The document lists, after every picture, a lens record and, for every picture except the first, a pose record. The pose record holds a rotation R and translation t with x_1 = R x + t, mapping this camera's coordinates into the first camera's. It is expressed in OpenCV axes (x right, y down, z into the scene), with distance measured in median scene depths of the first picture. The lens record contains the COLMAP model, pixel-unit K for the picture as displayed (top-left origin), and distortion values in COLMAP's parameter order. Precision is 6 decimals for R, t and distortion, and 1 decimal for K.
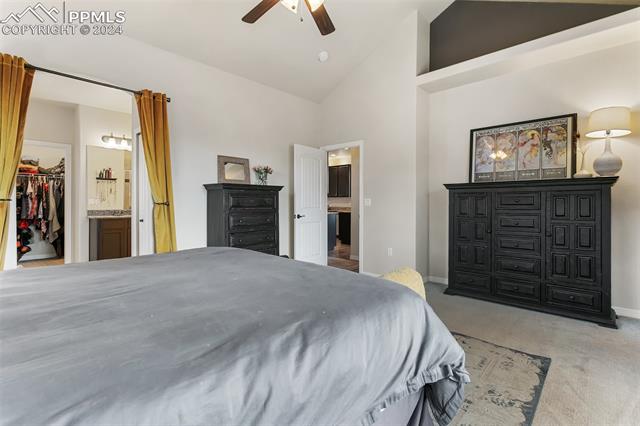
lens RADIAL K [[298.8, 0, 315.4], [0, 298.8, 208.2], [0, 0, 1]] dist [-0.000705, 0.000694]
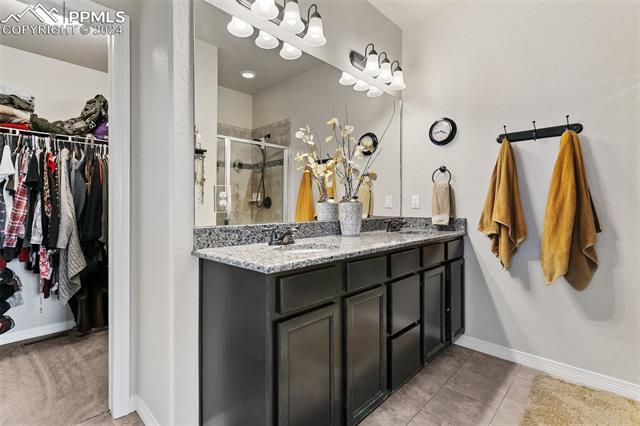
lens RADIAL K [[298.8, 0, 315.4], [0, 298.8, 208.2], [0, 0, 1]] dist [-0.000705, 0.000694]
pose [[0.999746, -0.004892, -0.022006, -0.546165], [0.004881, 0.999988, -0.000549, -0.009834], [0.022009, 0.000441, 0.999758, 0.615591]]
